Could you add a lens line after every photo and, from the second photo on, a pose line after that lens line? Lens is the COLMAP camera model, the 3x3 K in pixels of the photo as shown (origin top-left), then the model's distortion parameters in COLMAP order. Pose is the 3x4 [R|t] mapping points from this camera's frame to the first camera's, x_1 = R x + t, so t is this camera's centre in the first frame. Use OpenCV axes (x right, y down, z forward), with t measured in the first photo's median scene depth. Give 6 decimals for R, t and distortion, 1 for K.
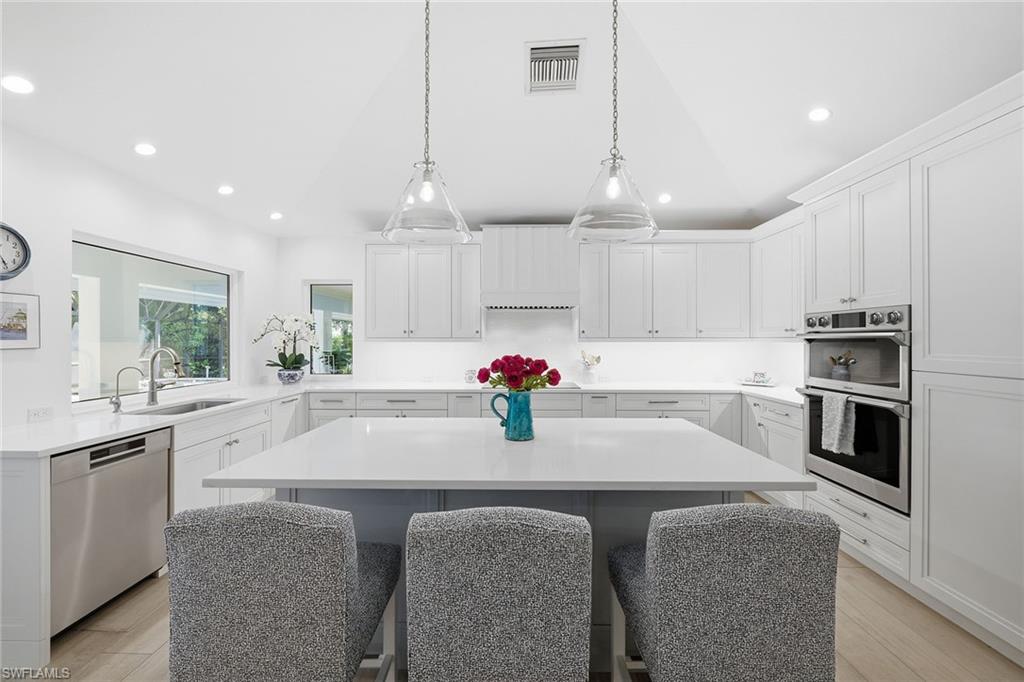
lens RADIAL K [[406.2, 0, 509.7], [0, 406.2, 338.5], [0, 0, 1]] dist [-0.001294, -0.000292]
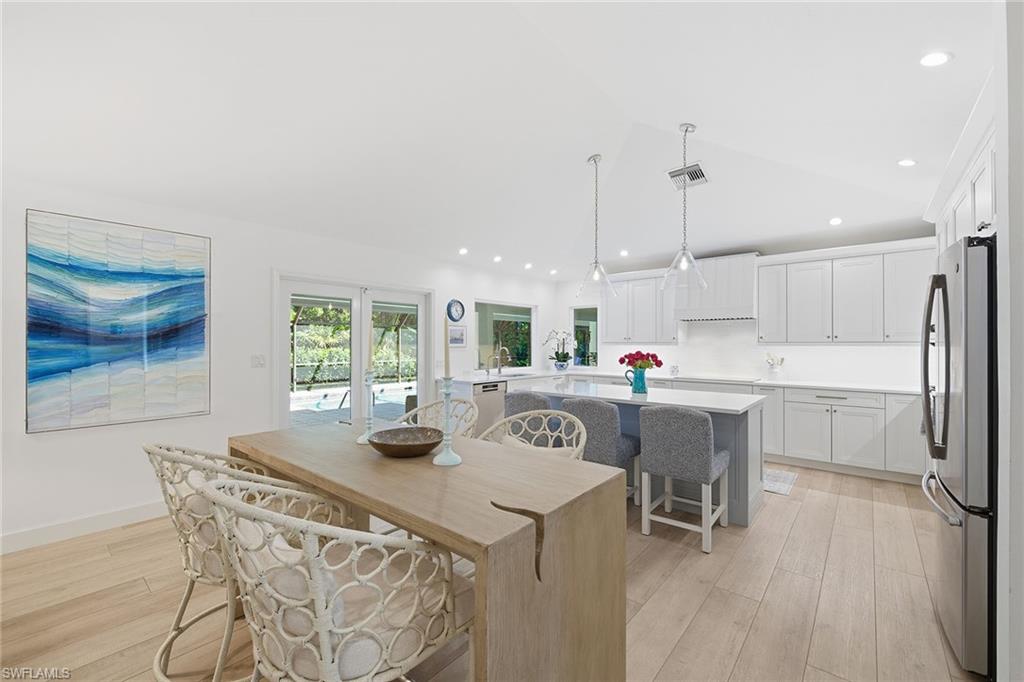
lens RADIAL K [[425.5, 0, 512.0], [0, 425.5, 341.0], [0, 0, 1]] dist [0.000005, -0.000003]
pose [[0.775145, -0.003472, -0.631774, 0.442550], [0.000160, 0.999986, -0.005300, 0.000728], [0.631783, 0.004008, 0.775135, -0.525596]]
